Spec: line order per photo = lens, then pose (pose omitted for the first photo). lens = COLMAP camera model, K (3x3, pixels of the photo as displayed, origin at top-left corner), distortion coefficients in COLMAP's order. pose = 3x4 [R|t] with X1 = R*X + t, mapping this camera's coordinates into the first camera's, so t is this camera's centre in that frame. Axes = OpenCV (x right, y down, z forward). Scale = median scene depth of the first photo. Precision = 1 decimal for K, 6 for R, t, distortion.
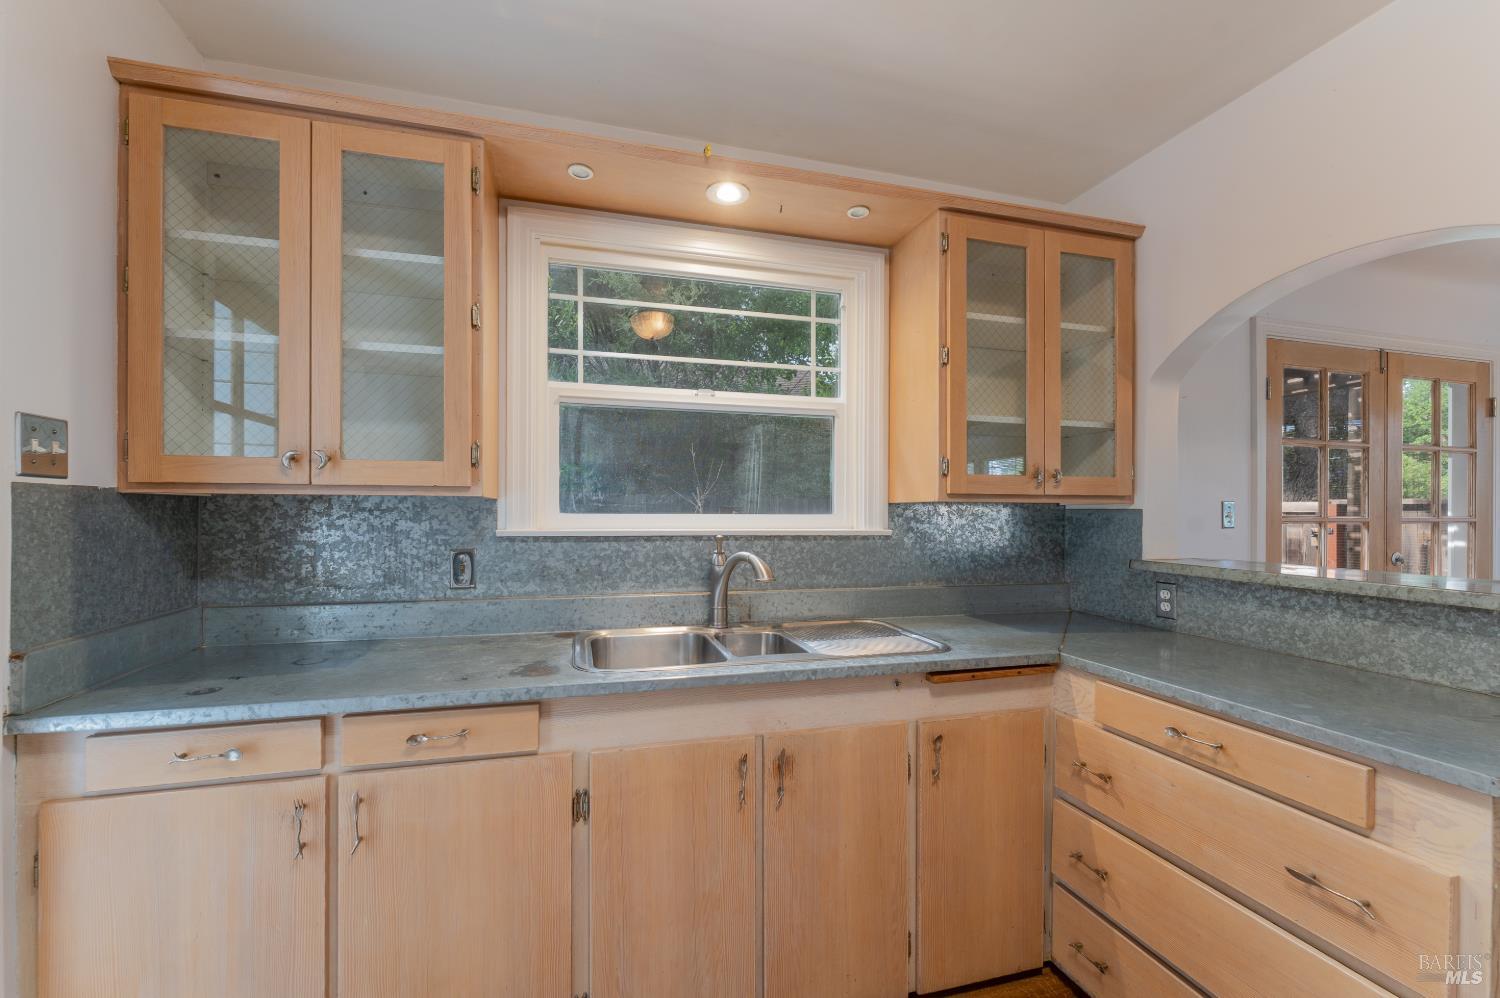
lens RADIAL K [[618.2, 0, 746.7], [0, 618.2, 512.8], [0, 0, 1]] dist [-0.001143, 0.000044]
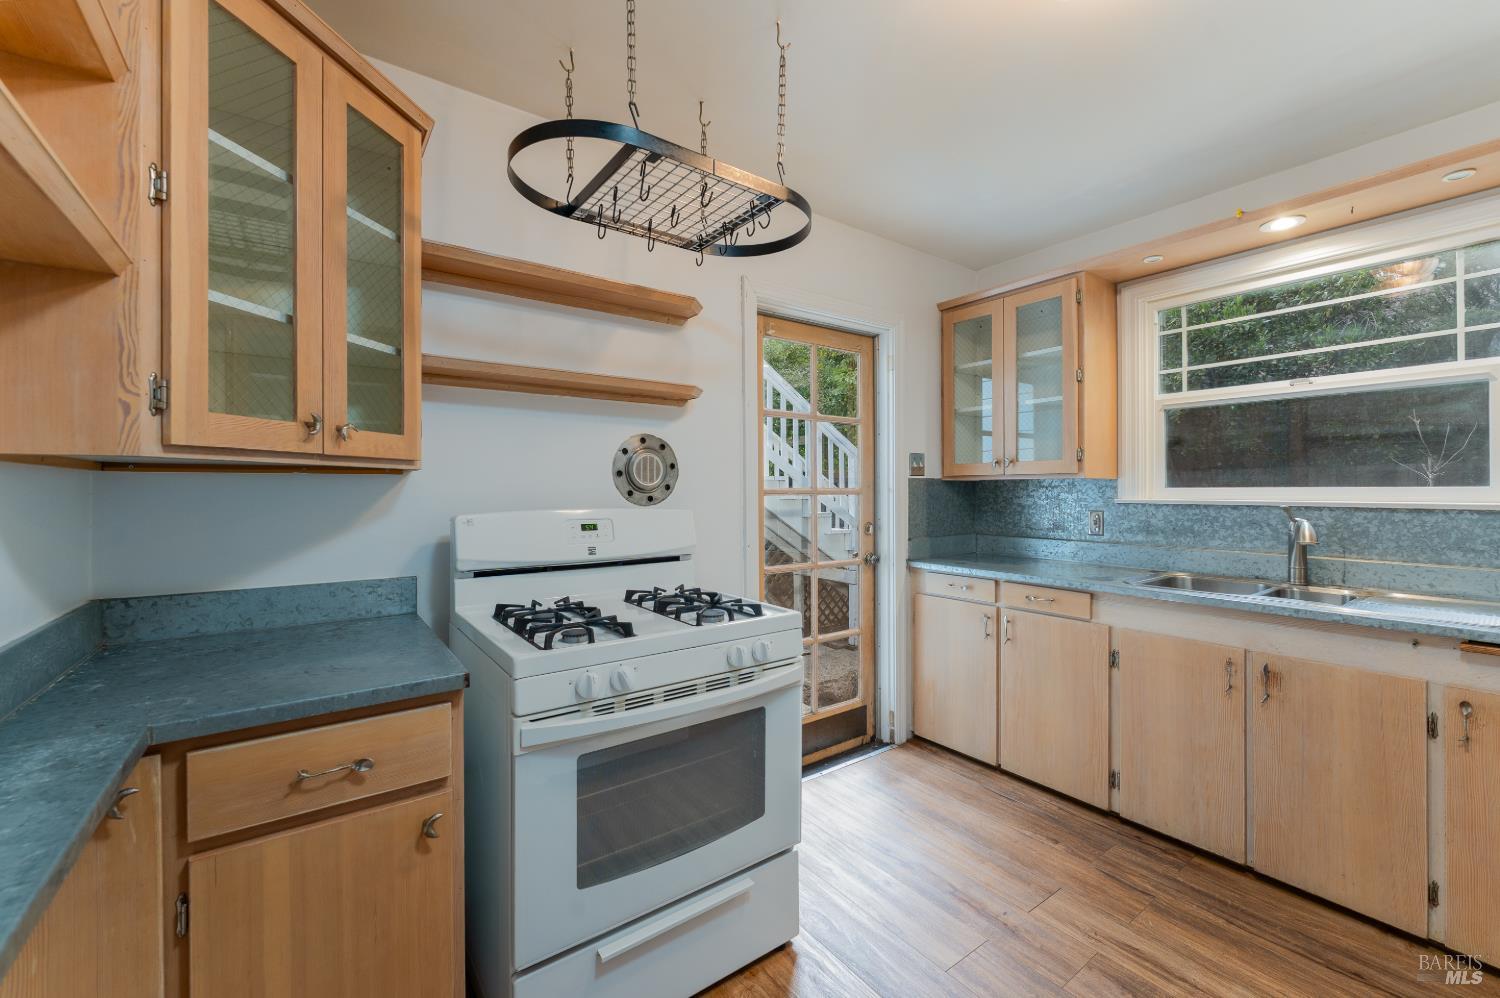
lens RADIAL K [[613.0, 0, 759.6], [0, 613.0, 484.3], [0, 0, 1]] dist [-0.000588, -0.000043]
pose [[0.355890, -0.012903, -0.934439, 0.723408], [0.003590, 0.999916, -0.012440, 0.007074], [0.934521, 0.001073, 0.355907, -0.388182]]
